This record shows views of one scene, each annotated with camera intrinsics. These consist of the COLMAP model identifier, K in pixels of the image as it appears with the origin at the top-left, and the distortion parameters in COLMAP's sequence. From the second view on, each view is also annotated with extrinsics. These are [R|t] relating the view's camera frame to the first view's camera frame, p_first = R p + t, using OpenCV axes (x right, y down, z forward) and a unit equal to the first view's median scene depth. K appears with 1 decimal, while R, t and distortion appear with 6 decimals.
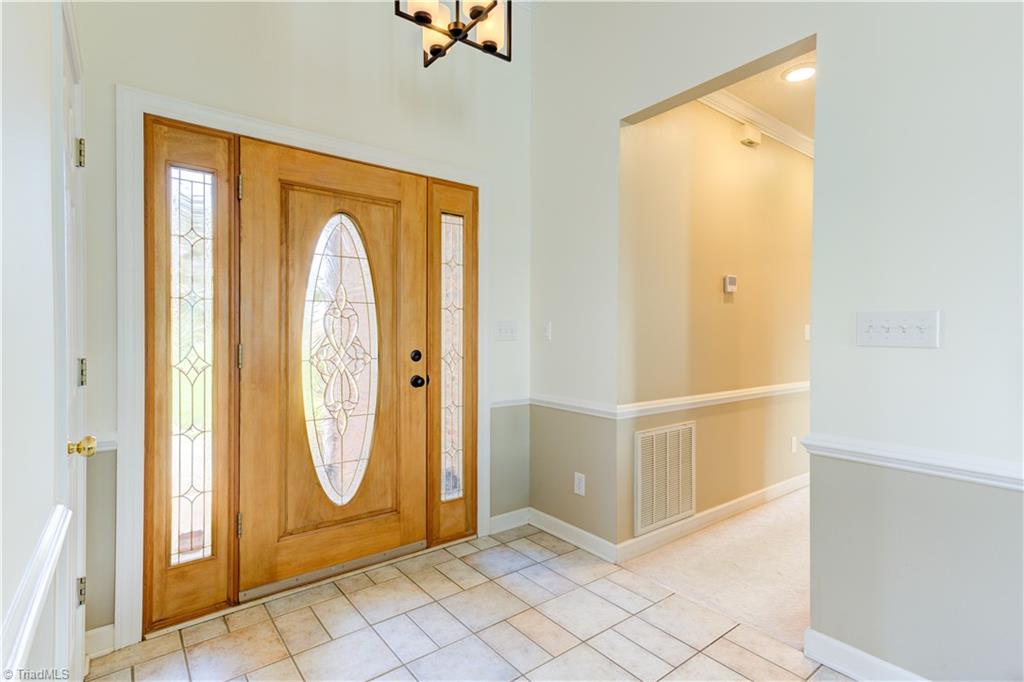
lens RADIAL K [[493.3, 0, 512.9], [0, 493.3, 337.9], [0, 0, 1]] dist [0.025700, 0.000409]
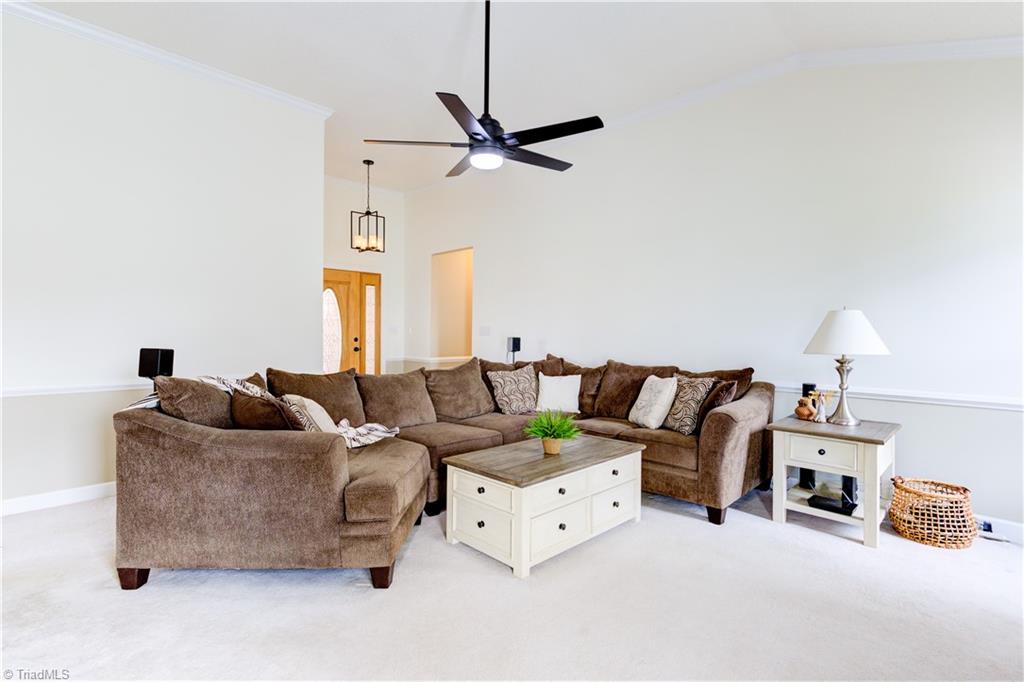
lens RADIAL K [[493.3, 0, 509.1], [0, 493.3, 340.5], [0, 0, 1]] dist [0.025700, 0.000409]
pose [[0.993218, 0.002013, 0.116250, 0.305314], [-0.002740, 0.999978, 0.006095, 0.021800], [-0.116235, -0.006372, 0.993201, -1.692536]]
